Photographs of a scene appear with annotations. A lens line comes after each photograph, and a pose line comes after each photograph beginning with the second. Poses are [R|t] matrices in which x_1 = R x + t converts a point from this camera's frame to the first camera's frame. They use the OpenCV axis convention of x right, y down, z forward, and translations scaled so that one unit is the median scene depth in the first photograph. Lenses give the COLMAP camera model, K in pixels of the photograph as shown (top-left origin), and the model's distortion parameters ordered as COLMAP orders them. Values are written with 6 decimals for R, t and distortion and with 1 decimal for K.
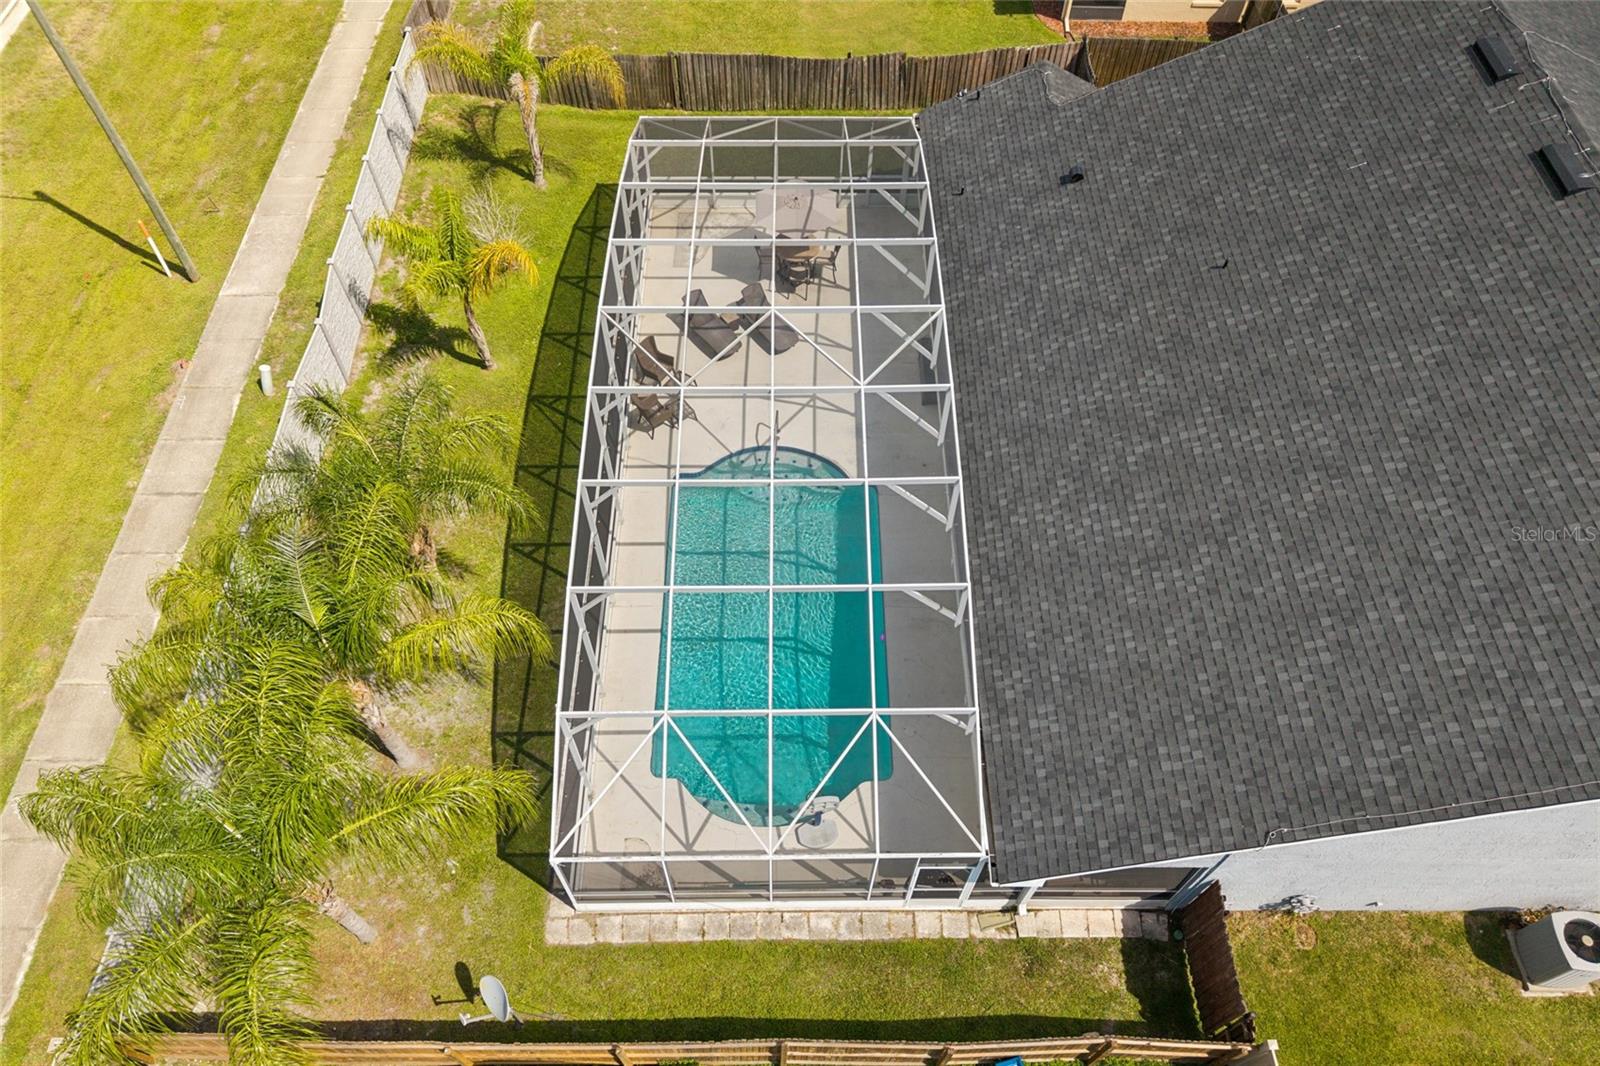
lens RADIAL K [[1074.8, 0, 796.3], [0, 1074.8, 539.6], [0, 0, 1]] dist [0.019262, -0.020216]
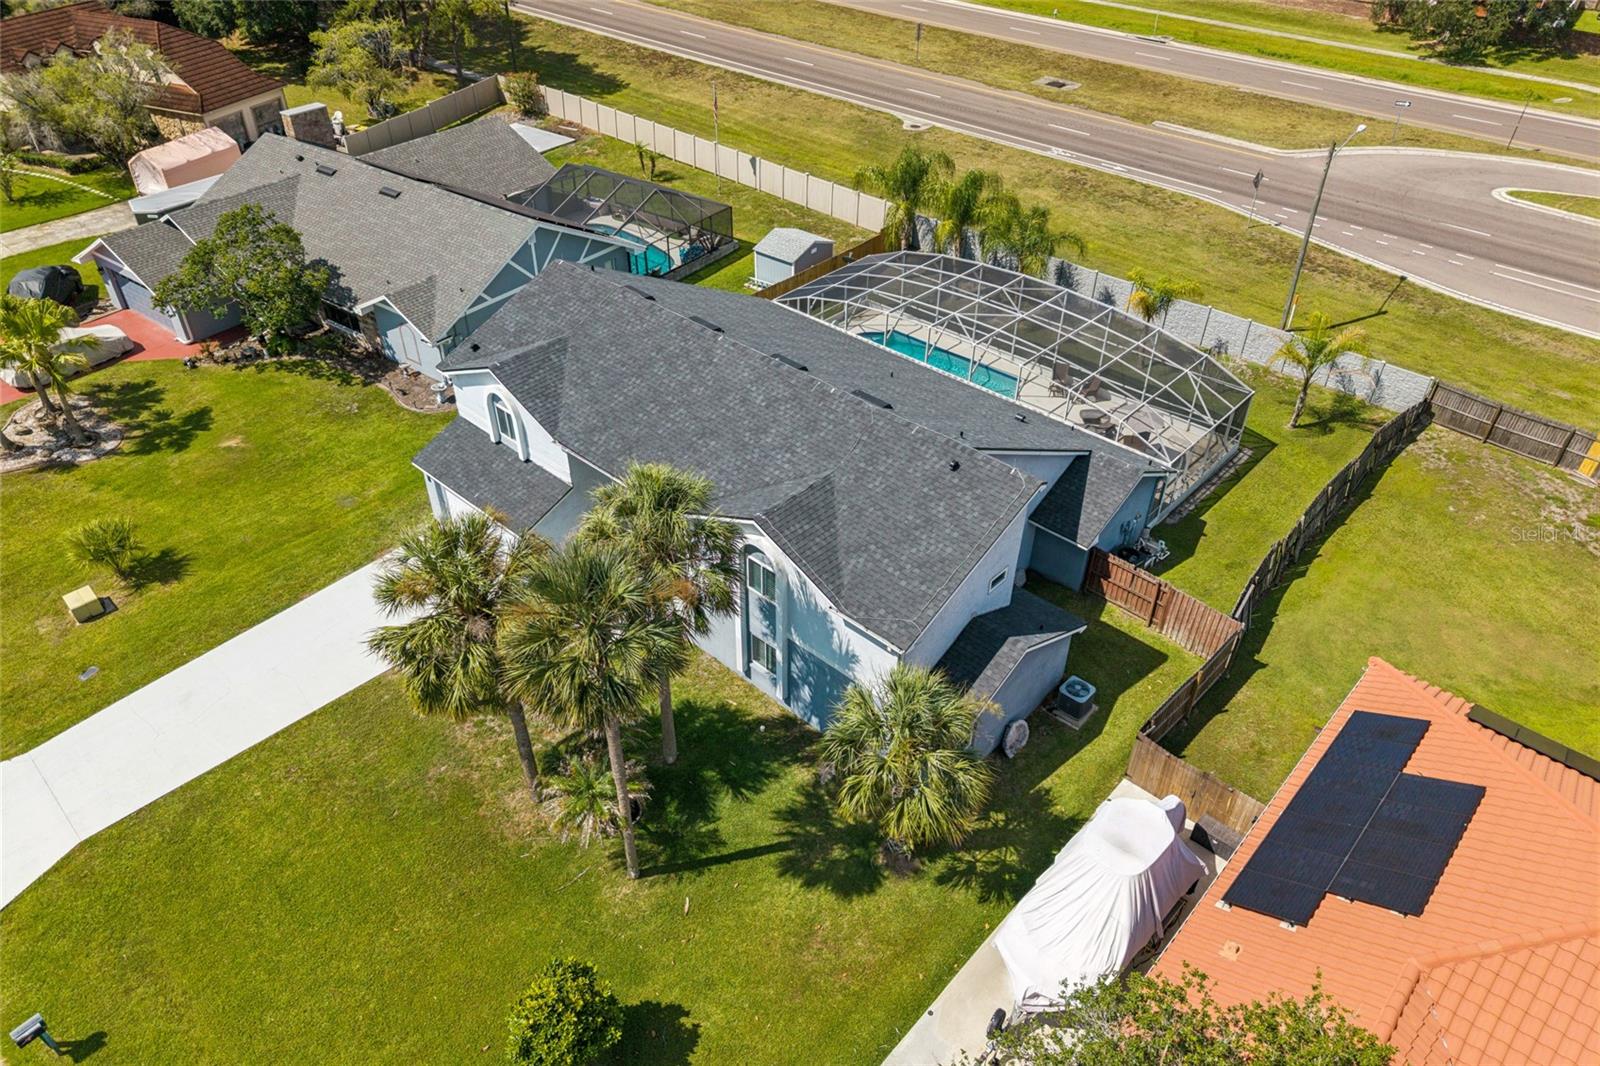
lens RADIAL K [[1074.8, 0, 804.6], [0, 1074.8, 528.7], [0, 0, 1]] dist [0.019262, -0.020216]
pose [[-0.668931, 0.440180, -0.598977, 1.564774], [-0.623969, 0.105411, 0.774307, -1.414055], [0.403973, 0.891701, 0.204146, 0.759723]]
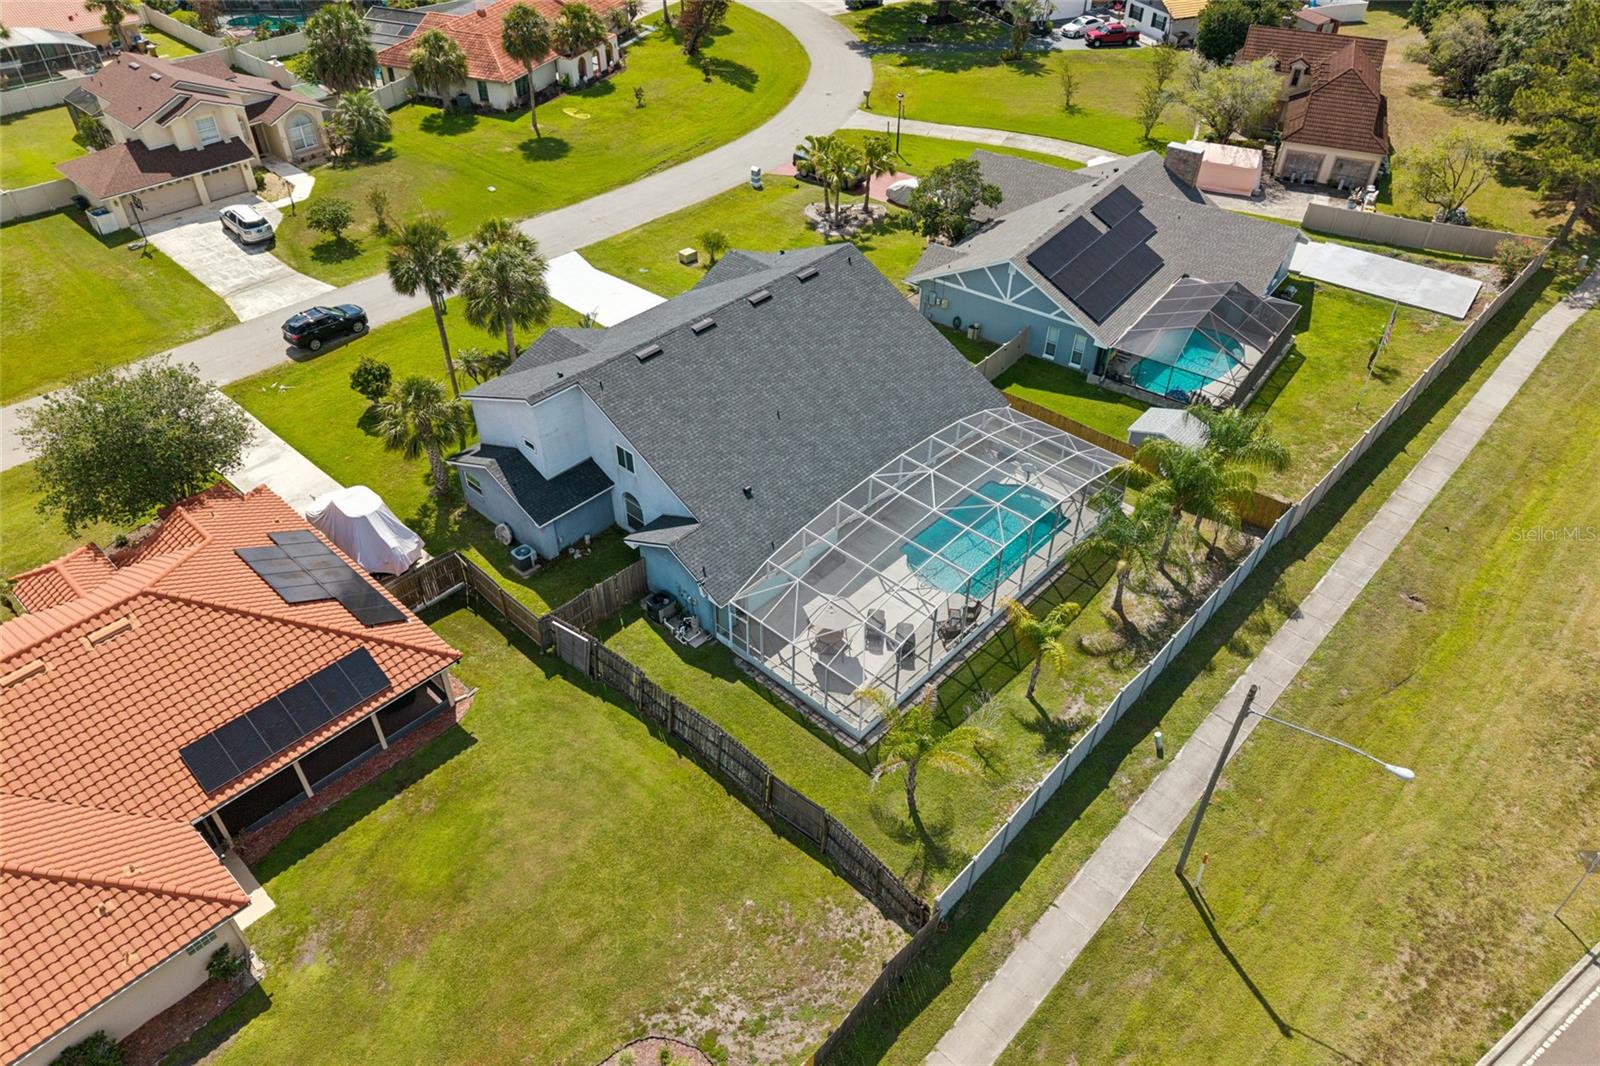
lens RADIAL K [[1074.8, 0, 799.8], [0, 1074.8, 532.1], [0, 0, 1]] dist [0.019262, -0.020216]
pose [[-0.740493, -0.438442, 0.509351, -0.865959], [0.550081, 0.040015, 0.834152, -1.988932], [-0.386109, 0.897868, 0.211548, 0.687102]]
